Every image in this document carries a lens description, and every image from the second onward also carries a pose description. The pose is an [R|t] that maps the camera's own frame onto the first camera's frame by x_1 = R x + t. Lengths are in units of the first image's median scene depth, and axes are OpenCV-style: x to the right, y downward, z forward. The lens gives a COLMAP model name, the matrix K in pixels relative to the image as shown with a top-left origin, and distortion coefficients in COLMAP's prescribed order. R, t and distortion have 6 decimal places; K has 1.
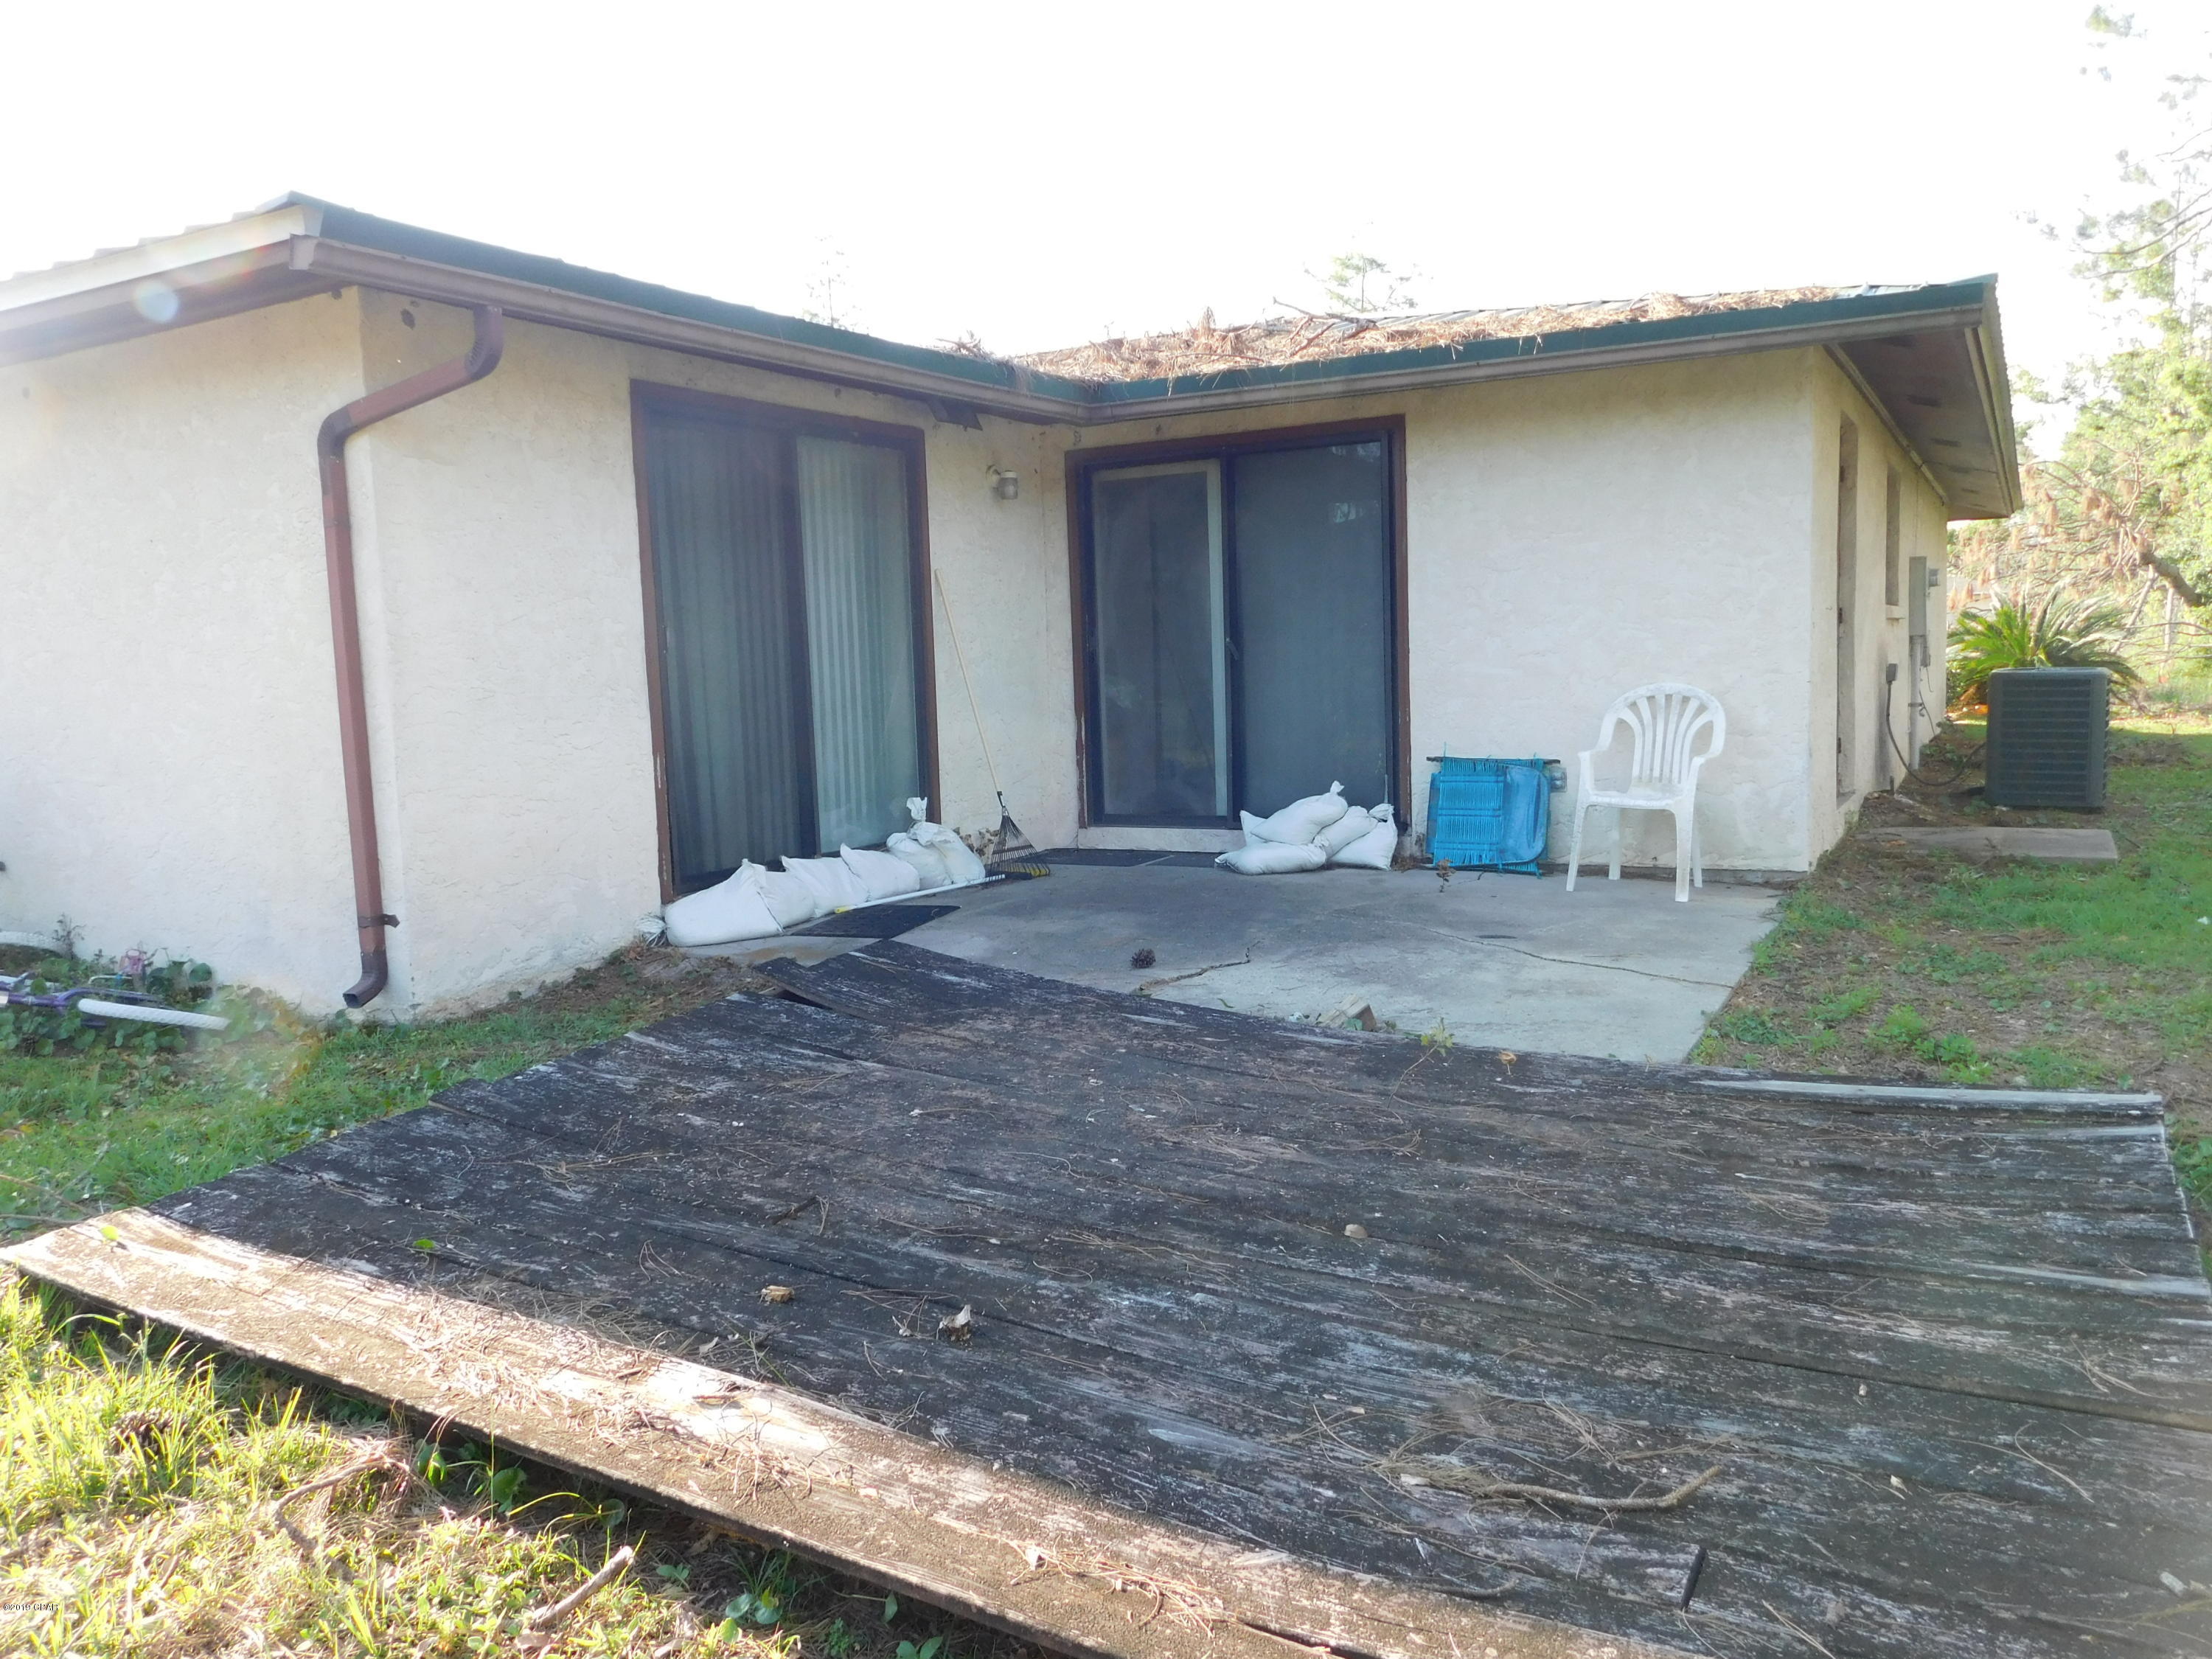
lens RADIAL K [[1625.3, 0, 1105.8], [0, 1625.3, 834.4], [0, 0, 1]] dist [-0.008008, -0.000753]
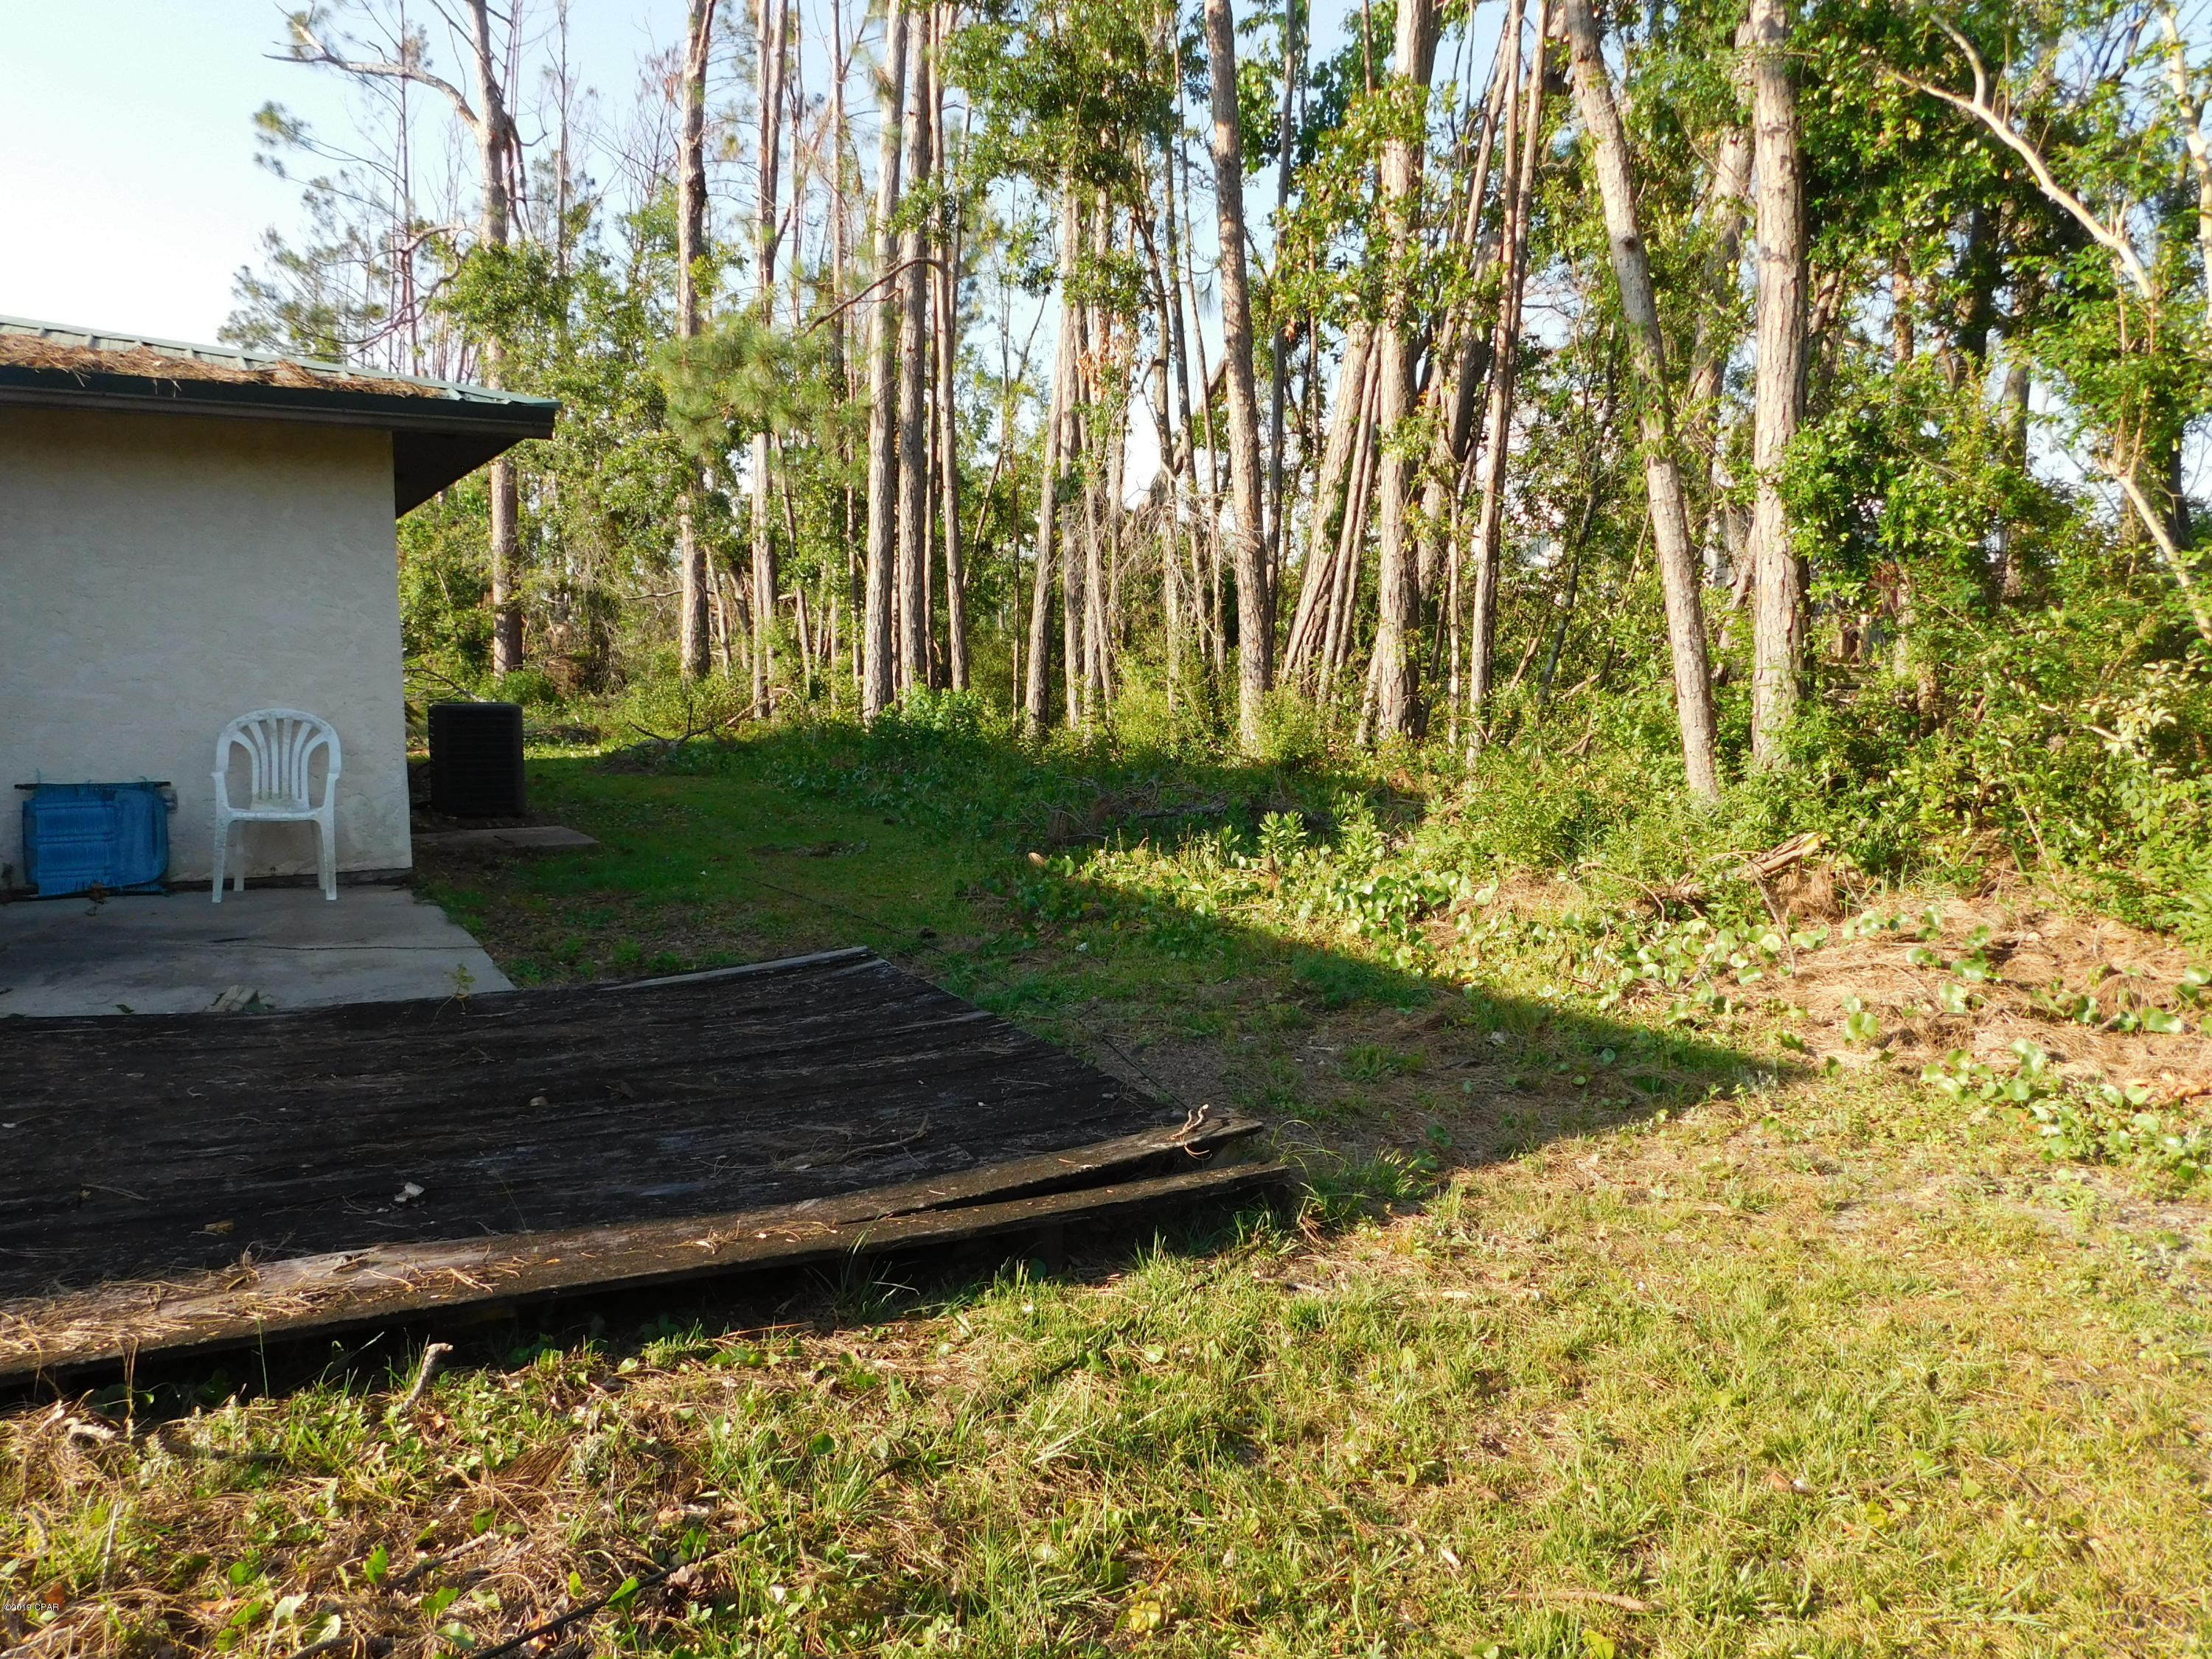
lens RADIAL K [[1625.3, 0, 1103.6], [0, 1625.3, 823.2], [0, 0, 1]] dist [-0.008008, -0.000753]
pose [[0.504425, -0.050791, 0.861960, -0.346533], [0.080279, 0.996703, 0.011751, 0.017731], [-0.859715, 0.063270, 0.506840, -0.040272]]
